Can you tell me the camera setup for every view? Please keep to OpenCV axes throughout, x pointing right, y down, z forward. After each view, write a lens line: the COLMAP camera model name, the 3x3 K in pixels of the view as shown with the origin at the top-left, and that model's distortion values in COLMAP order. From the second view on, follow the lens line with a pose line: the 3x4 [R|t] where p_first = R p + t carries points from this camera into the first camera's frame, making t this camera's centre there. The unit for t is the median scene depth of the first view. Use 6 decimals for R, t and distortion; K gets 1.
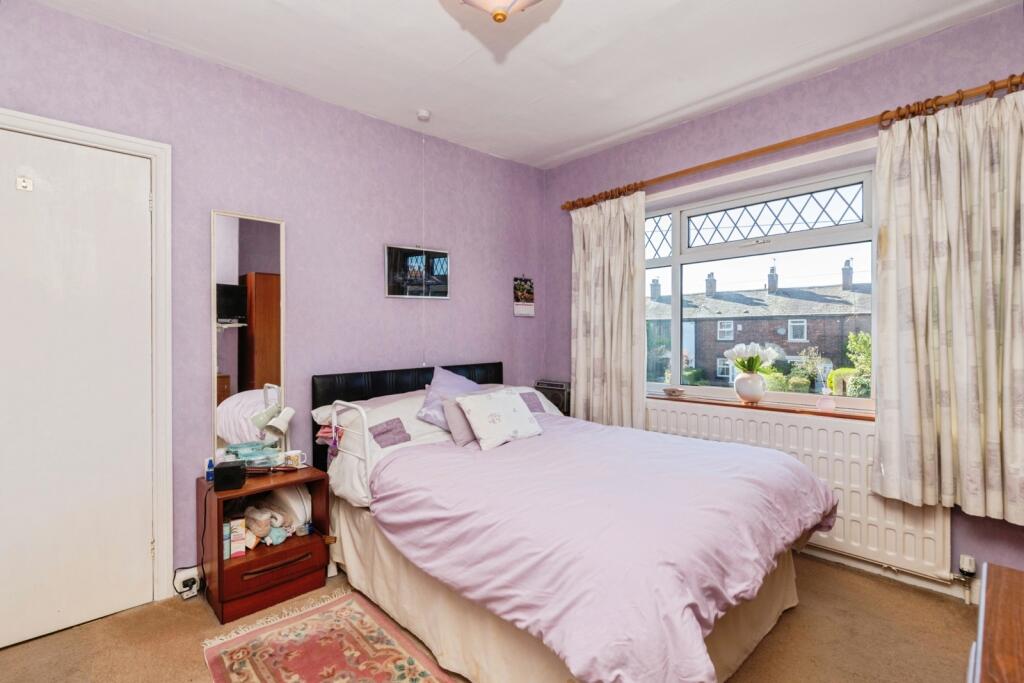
lens RADIAL K [[460.5, 0, 506.8], [0, 460.5, 336.4], [0, 0, 1]] dist [0.000703, -0.000134]
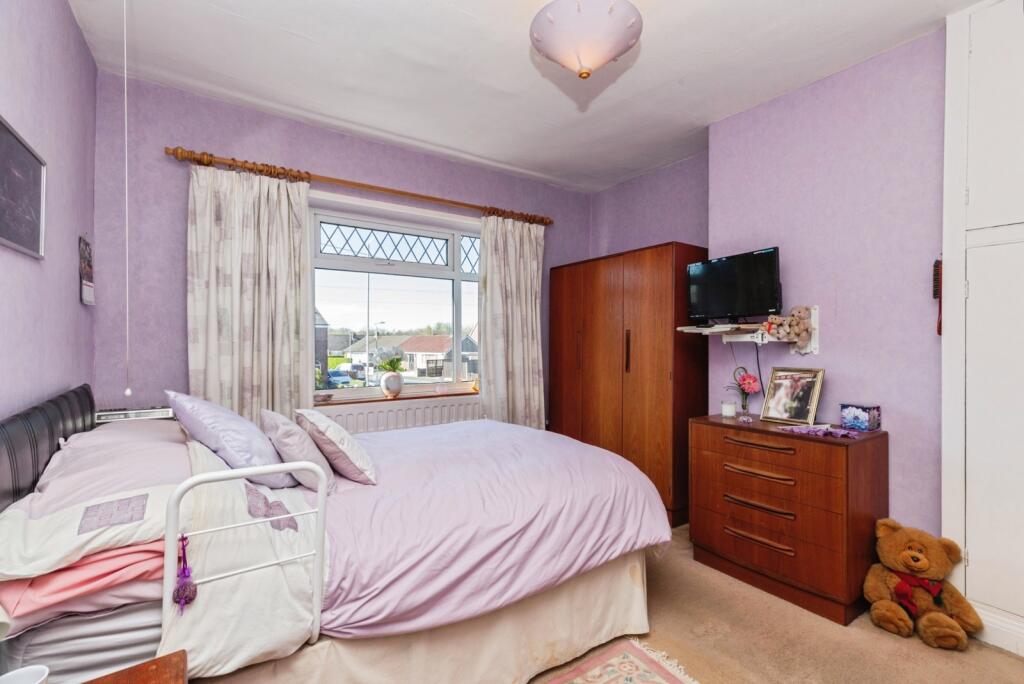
lens RADIAL K [[460.5, 0, 508.3], [0, 460.5, 343.1], [0, 0, 1]] dist [0.000703, -0.000134]
pose [[0.154036, 0.004690, 0.988054, -0.580378], [-0.001141, 0.999989, -0.004568, 0.009674], [-0.988065, -0.000423, 0.154039, 0.479686]]
